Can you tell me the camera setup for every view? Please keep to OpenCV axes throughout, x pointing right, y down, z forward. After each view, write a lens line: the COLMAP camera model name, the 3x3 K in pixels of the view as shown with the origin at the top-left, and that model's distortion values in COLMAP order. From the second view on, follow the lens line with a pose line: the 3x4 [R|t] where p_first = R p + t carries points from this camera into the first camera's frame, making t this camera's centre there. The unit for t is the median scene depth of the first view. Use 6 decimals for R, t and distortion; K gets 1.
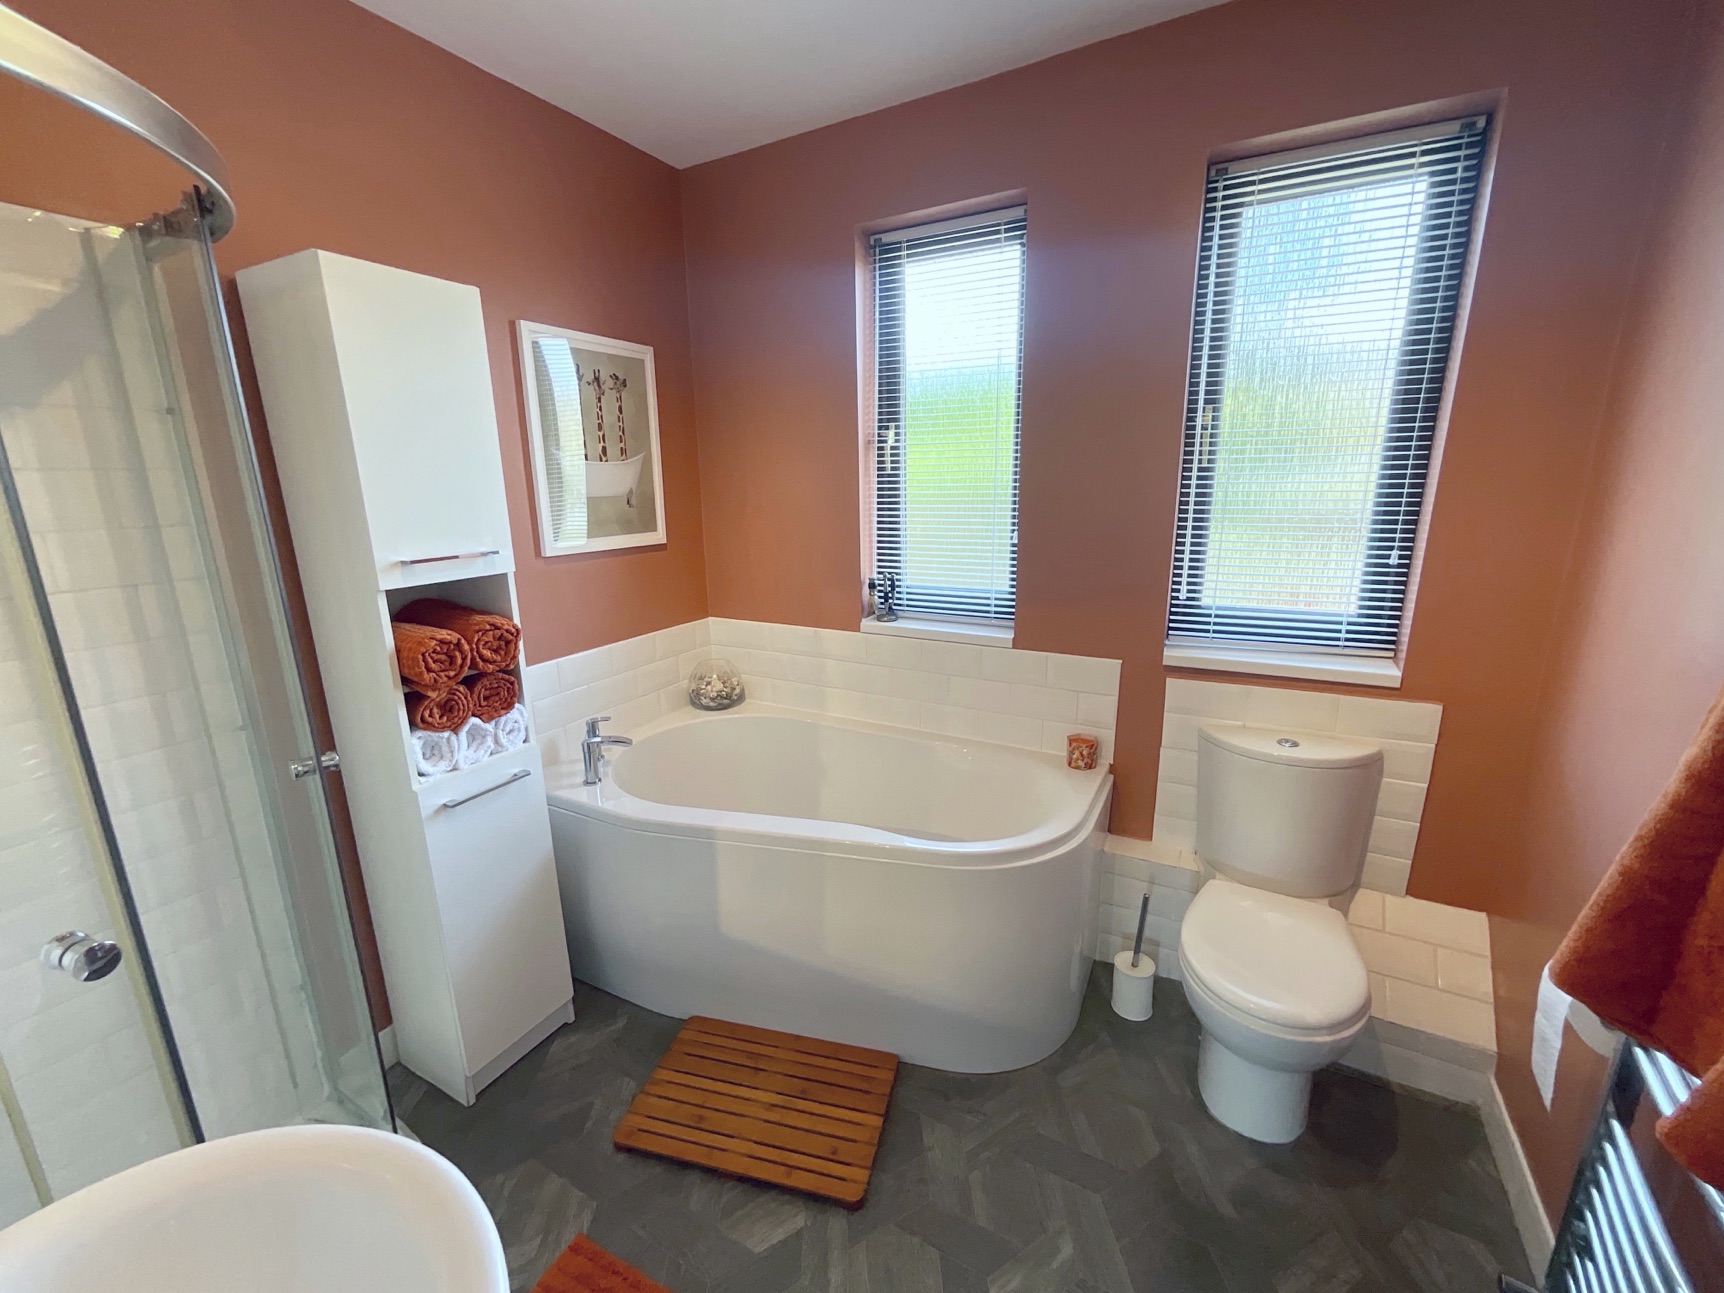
lens RADIAL K [[699.7, 0, 864.5], [0, 699.7, 643.4], [0, 0, 1]] dist [-0.000035, 0.000120]
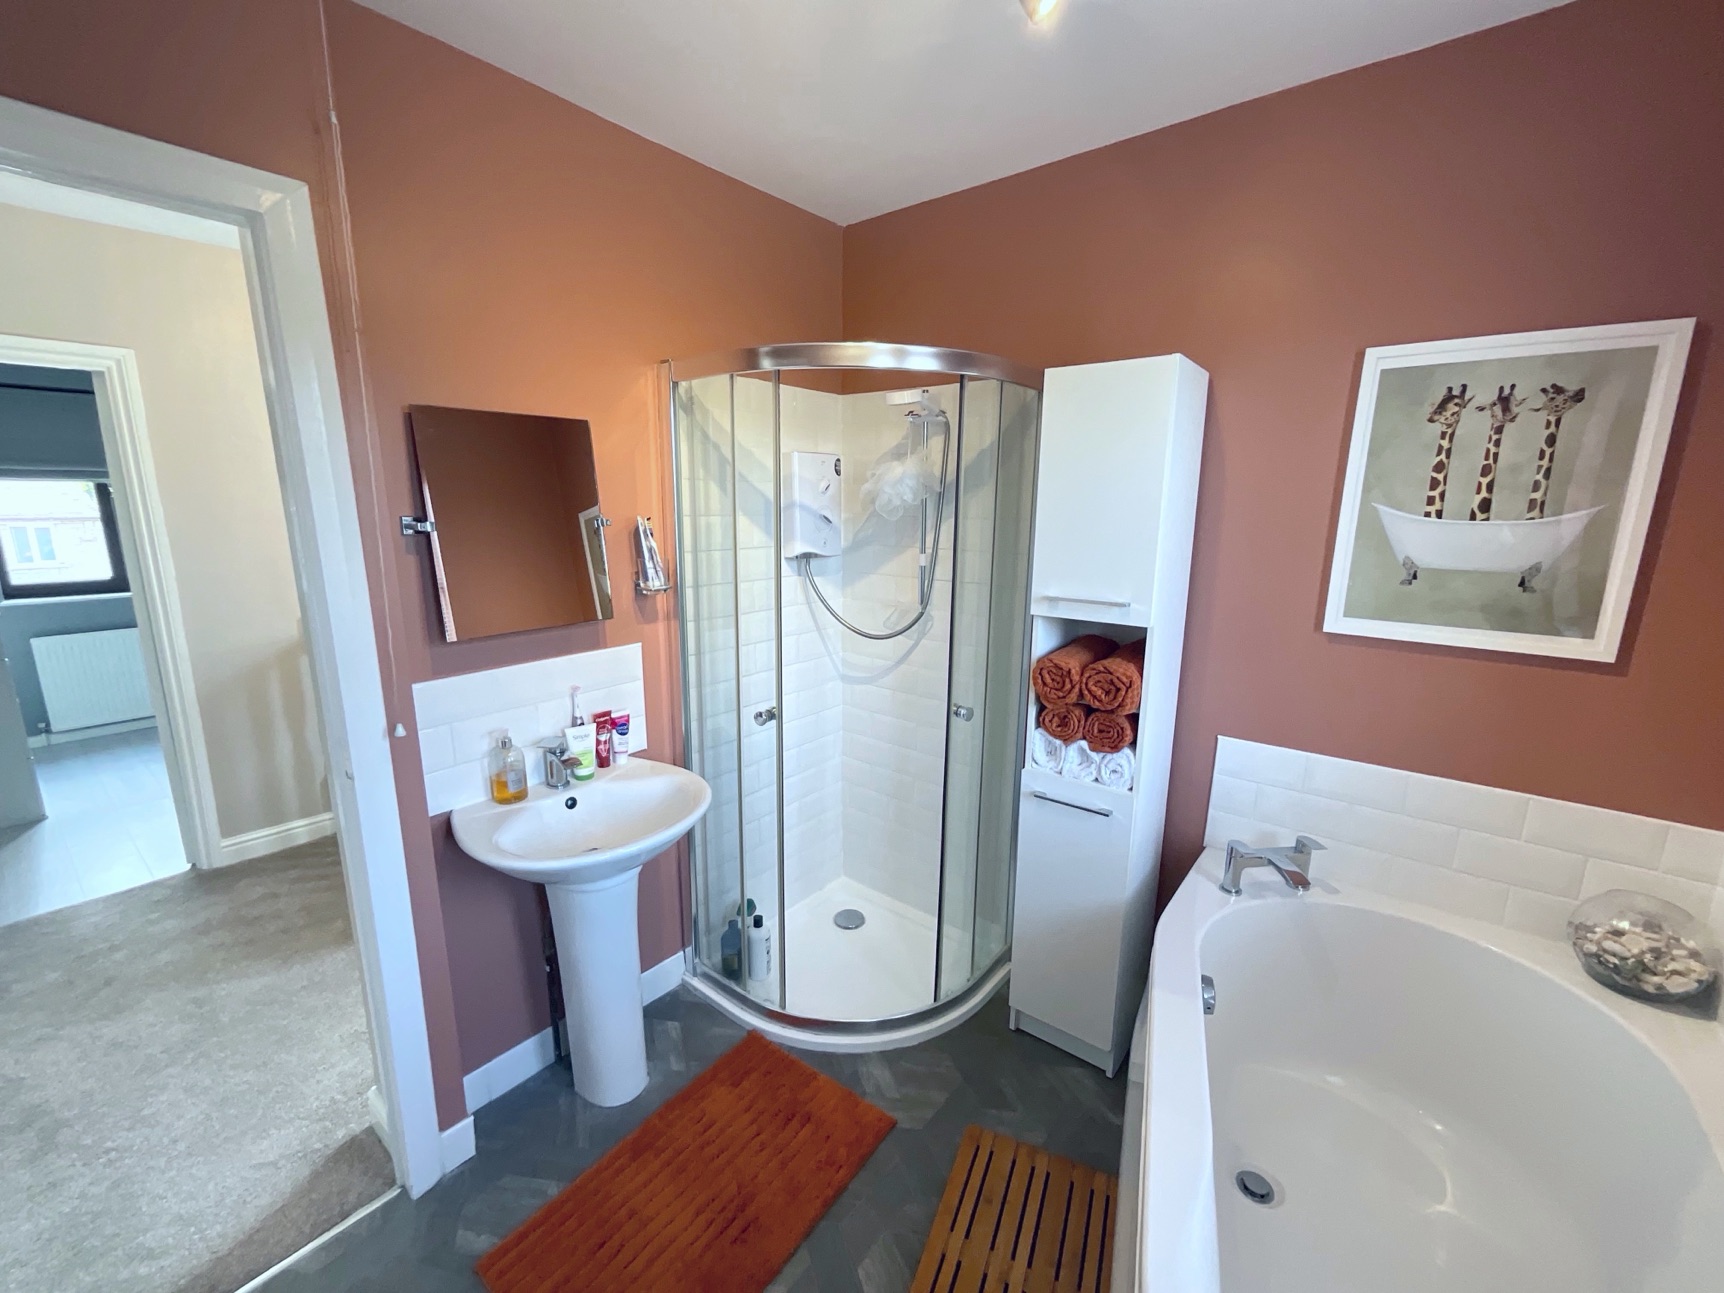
lens RADIAL K [[699.7, 0, 862.4], [0, 699.7, 649.9], [0, 0, 1]] dist [-0.000035, 0.000120]
pose [[-0.164045, 0.216194, -0.962470, 0.420196], [-0.242036, 0.937042, 0.251735, -0.173311], [0.956299, 0.274248, -0.101391, 0.547363]]
